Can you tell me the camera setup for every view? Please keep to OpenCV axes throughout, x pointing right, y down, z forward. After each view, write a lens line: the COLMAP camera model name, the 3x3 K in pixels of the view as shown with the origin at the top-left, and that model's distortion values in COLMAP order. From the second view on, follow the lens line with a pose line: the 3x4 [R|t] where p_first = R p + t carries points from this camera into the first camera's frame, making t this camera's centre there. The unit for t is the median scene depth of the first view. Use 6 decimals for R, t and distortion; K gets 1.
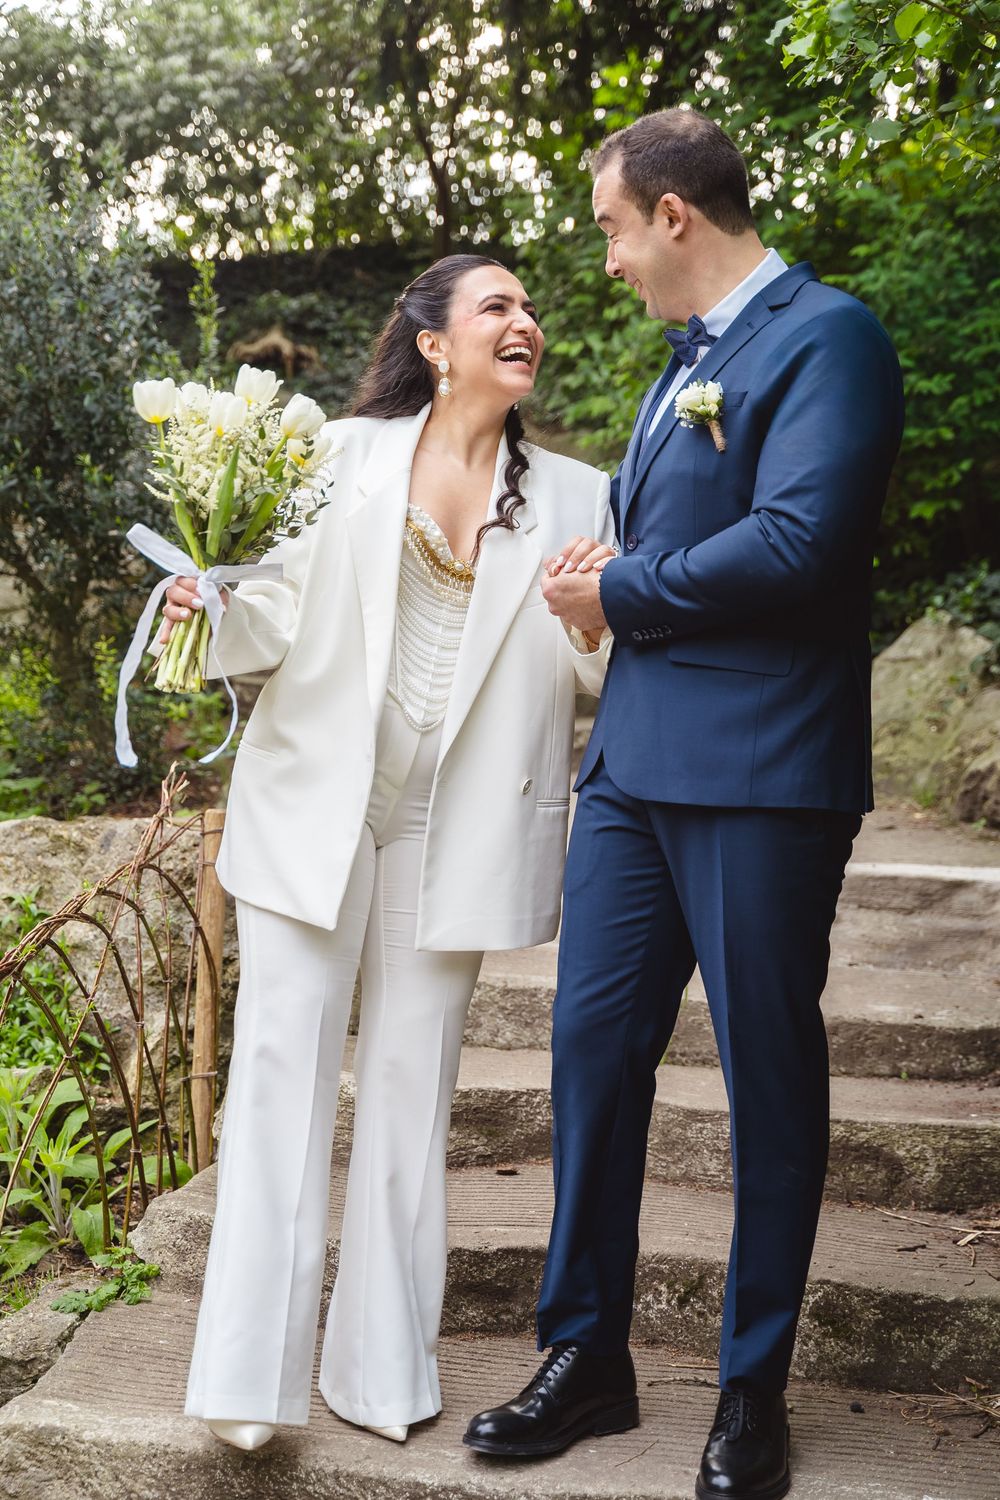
lens RADIAL K [[2002.8, 0, 500.3], [0, 2002.8, 751.4], [0, 0, 1]] dist [0.086558, 0.000000]
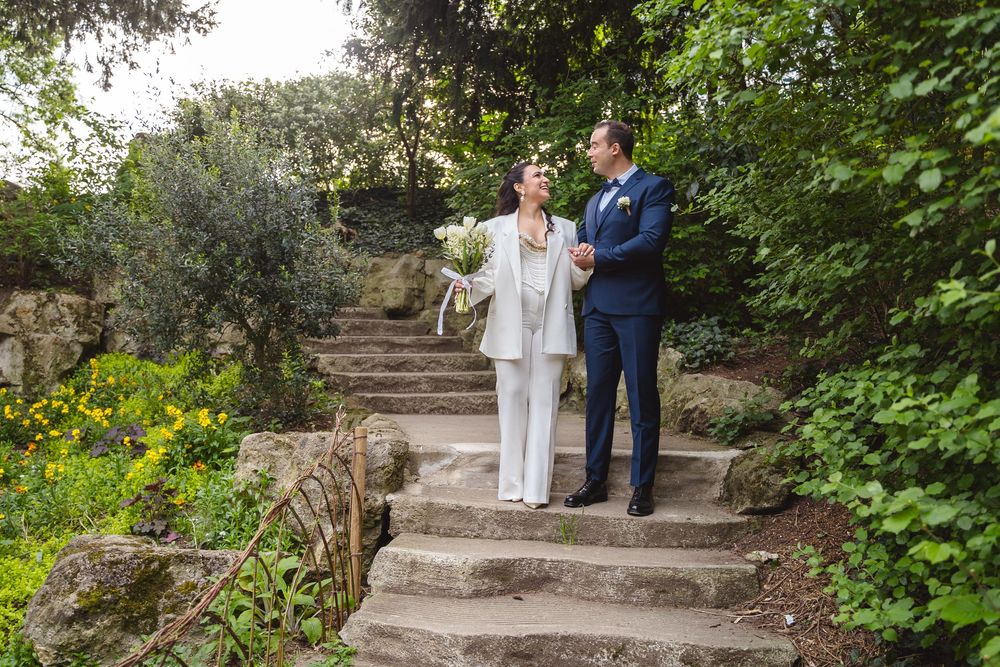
lens RADIAL K [[864.2, 0, 500.4], [0, 864.2, 334.0], [0, 0, 1]] dist [-0.076261, 0.007476]
pose [[0.994017, 0.003839, 0.109159, -0.092132], [0.006133, 0.995844, -0.090873, 0.014779], [-0.109055, 0.090999, 0.989862, 0.081031]]
